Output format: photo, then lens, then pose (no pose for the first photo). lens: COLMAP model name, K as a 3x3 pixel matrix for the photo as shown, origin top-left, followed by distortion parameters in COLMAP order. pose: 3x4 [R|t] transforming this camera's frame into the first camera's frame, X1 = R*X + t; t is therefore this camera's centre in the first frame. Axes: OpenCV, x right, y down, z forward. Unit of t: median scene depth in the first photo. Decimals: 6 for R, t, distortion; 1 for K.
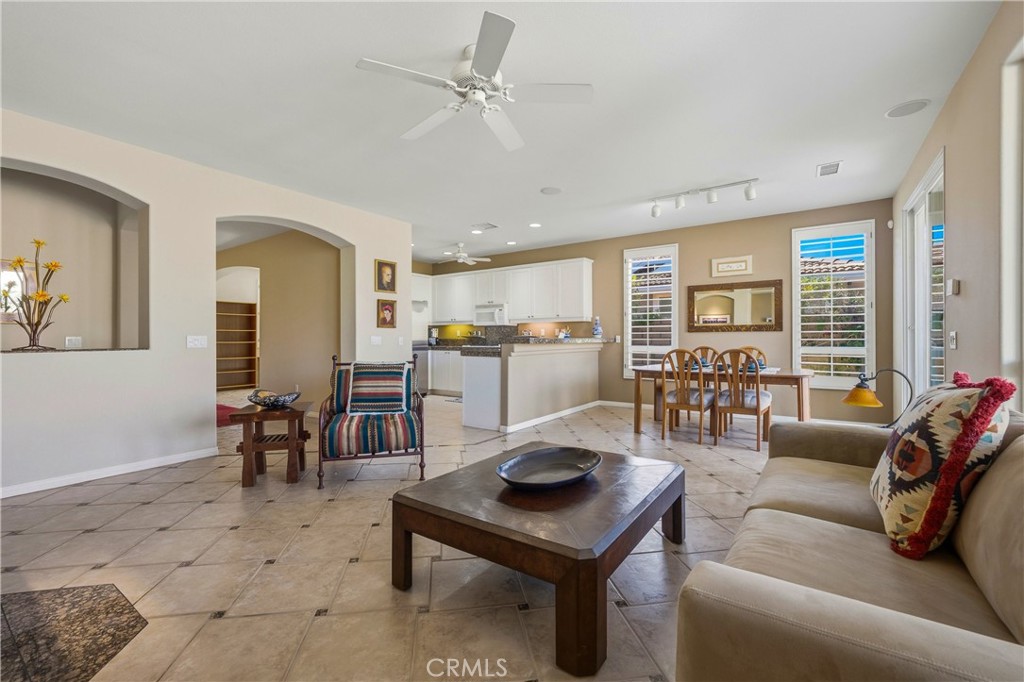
lens RADIAL K [[430.9, 0, 511.1], [0, 430.9, 334.8], [0, 0, 1]] dist [-0.003741, -0.000154]
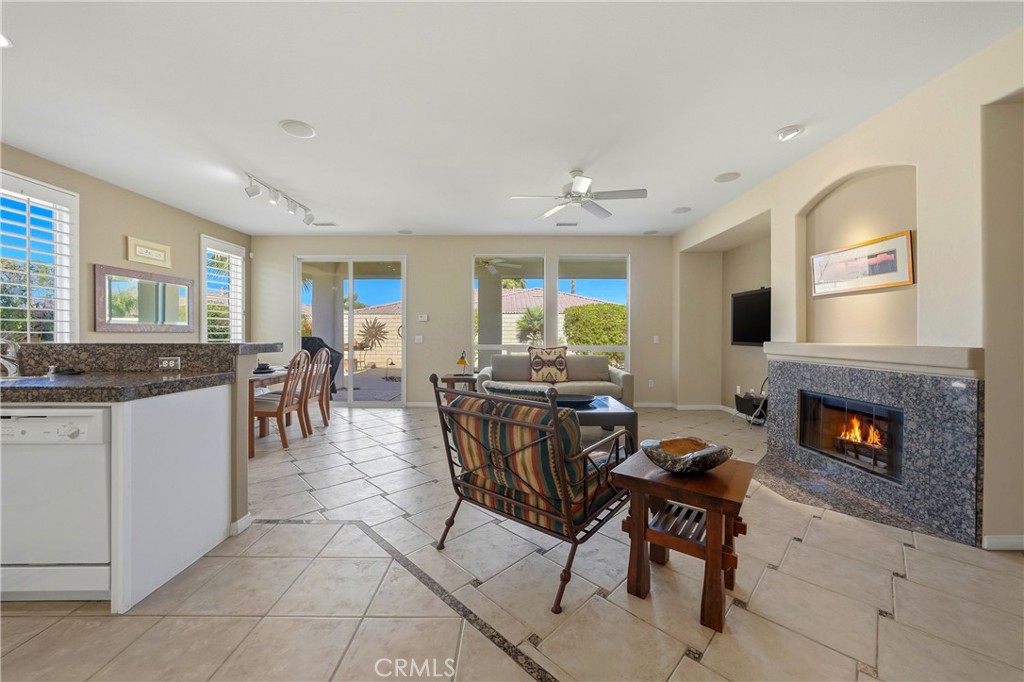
lens RADIAL K [[374.6, 0, 510.0], [0, 374.6, 336.9], [0, 0, 1]] dist [-0.010616, 0.000088]
pose [[-0.575271, -0.003138, 0.817957, -0.410754], [-0.006953, 0.999975, -0.001053, -0.001693], [-0.817933, -0.006293, -0.575279, 0.740191]]
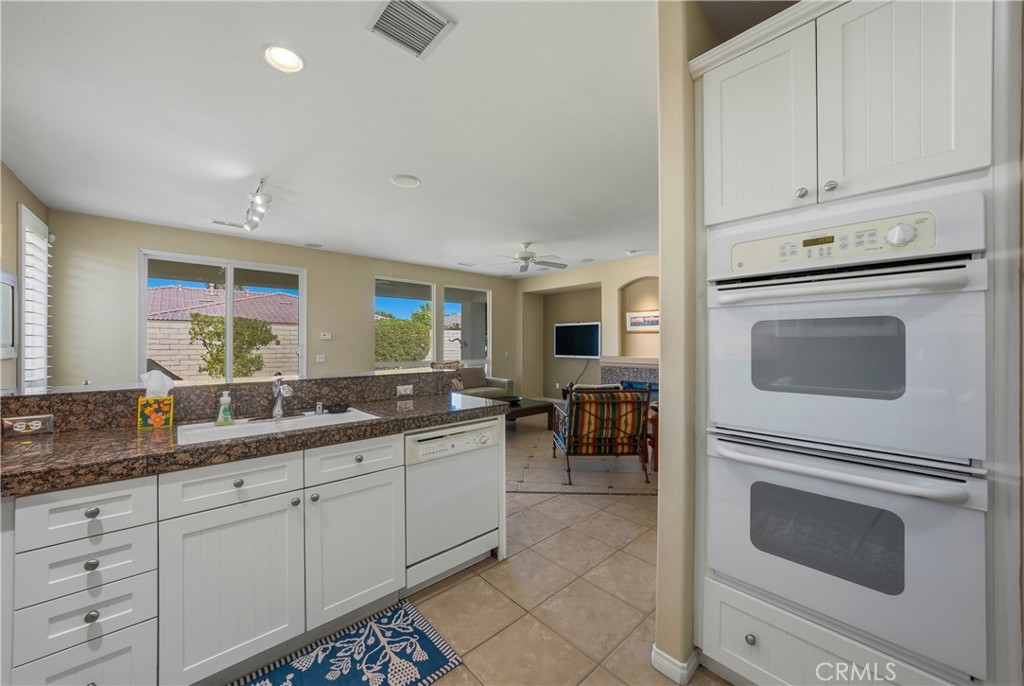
lens RADIAL K [[380.1, 0, 512.0], [0, 380.1, 343.0], [0, 0, 1]] dist [-0.000898, -0.000012]
pose [[-0.976775, 0.003880, 0.214233, -0.169925], [0.001524, 0.999937, -0.011160, -0.019940], [-0.214262, -0.010575, -0.976719, 1.136587]]
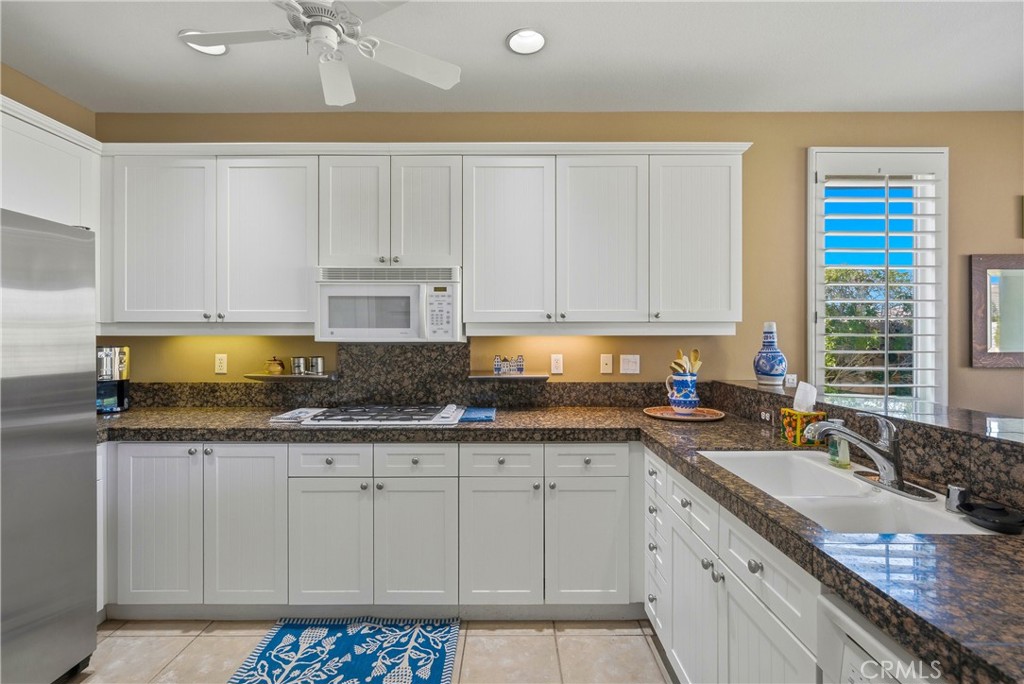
lens RADIAL K [[466.9, 0, 512.0], [0, 466.9, 342.0], [0, 0, 1]] dist [-0.012960, 0.000274]
pose [[0.813014, -0.005208, 0.582221, -0.189862], [-0.004654, 0.999870, 0.015443, -0.031754], [-0.582226, -0.015265, 0.812884, 0.828458]]
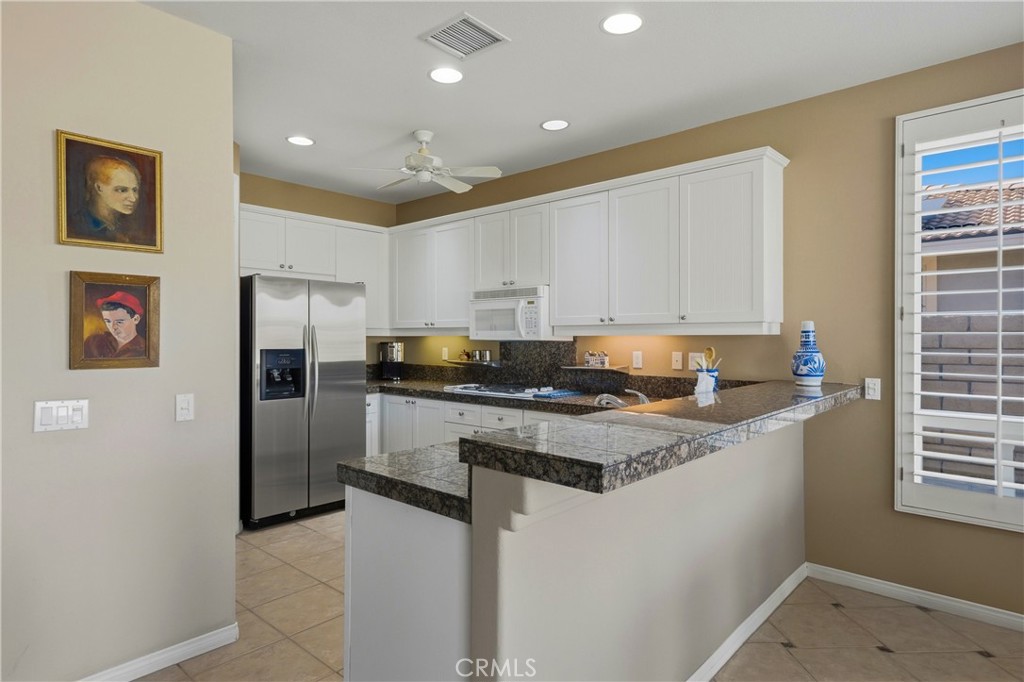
lens RADIAL K [[575.8, 0, 512.0], [0, 575.8, 341.0], [0, 0, 1]] dist [0.002554, 0.000673]
pose [[0.993148, 0.000983, -0.116858, 0.024262], [0.000661, 0.999901, 0.014023, -0.033706], [0.116860, -0.014004, 0.993050, 0.535291]]
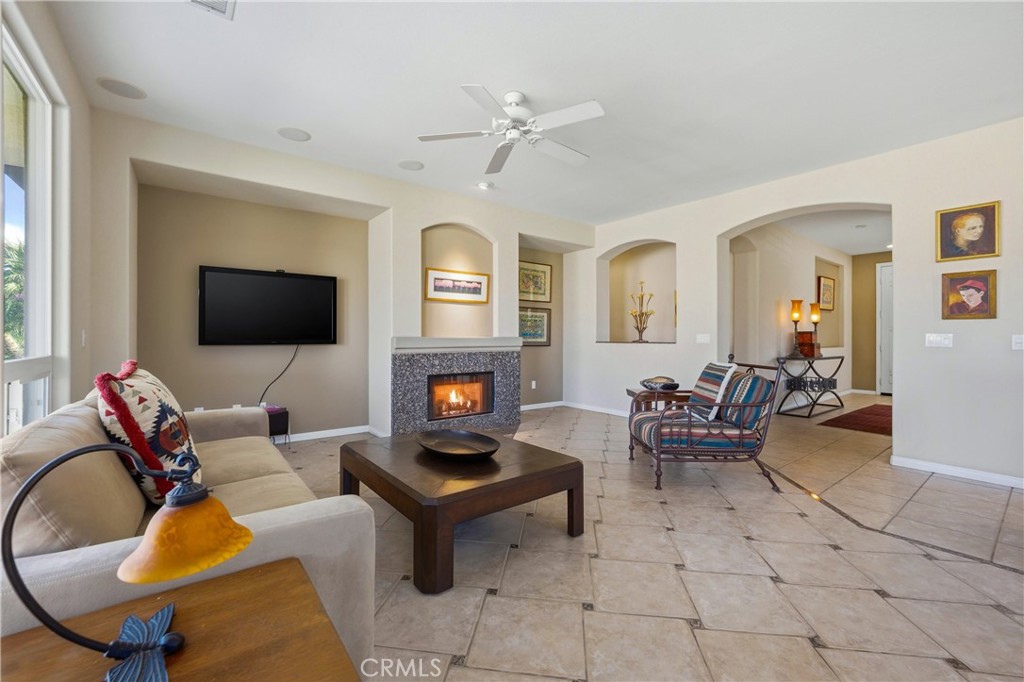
lens RADIAL K [[430.9, 0, 511.1], [0, 430.9, 334.8], [0, 0, 1]] dist [-0.003741, -0.000154]
pose [[-0.285244, -0.000160, -0.958455, 0.381867], [0.007414, 0.999970, -0.002373, 0.001966], [0.958426, -0.007783, -0.285234, 0.475674]]
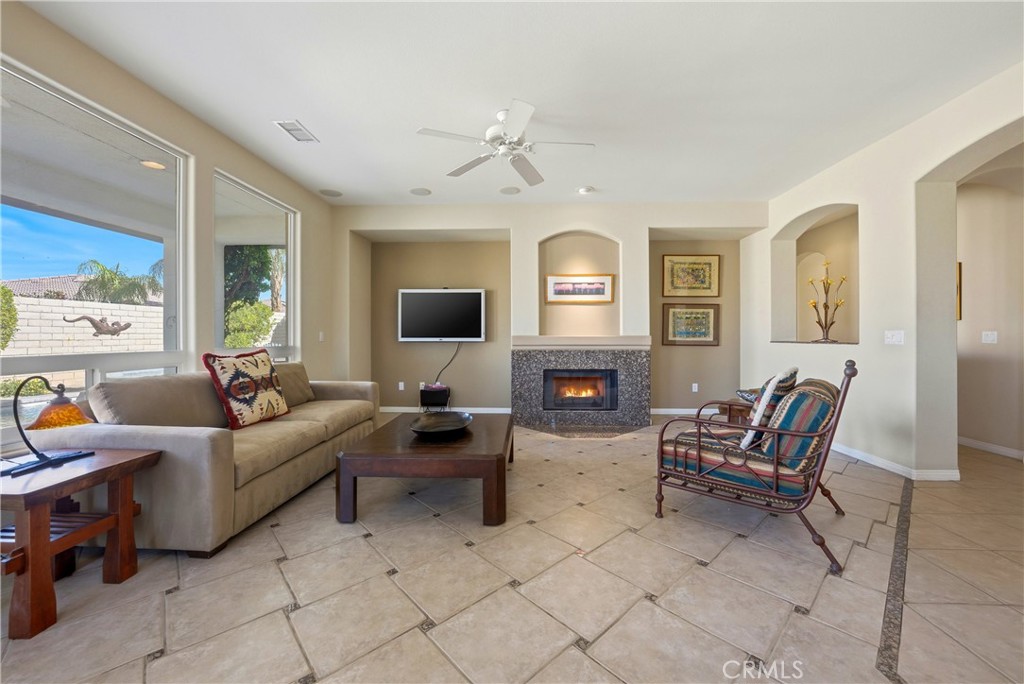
lens RADIAL K [[392.2, 0, 517.0], [0, 392.2, 336.8], [0, 0, 1]] dist [-0.011451, 0.000134]
pose [[-0.835467, 0.005786, -0.549510, 0.194292], [0.008646, 0.999959, -0.002616, 0.005973], [0.549472, -0.006936, -0.835483, 0.715943]]
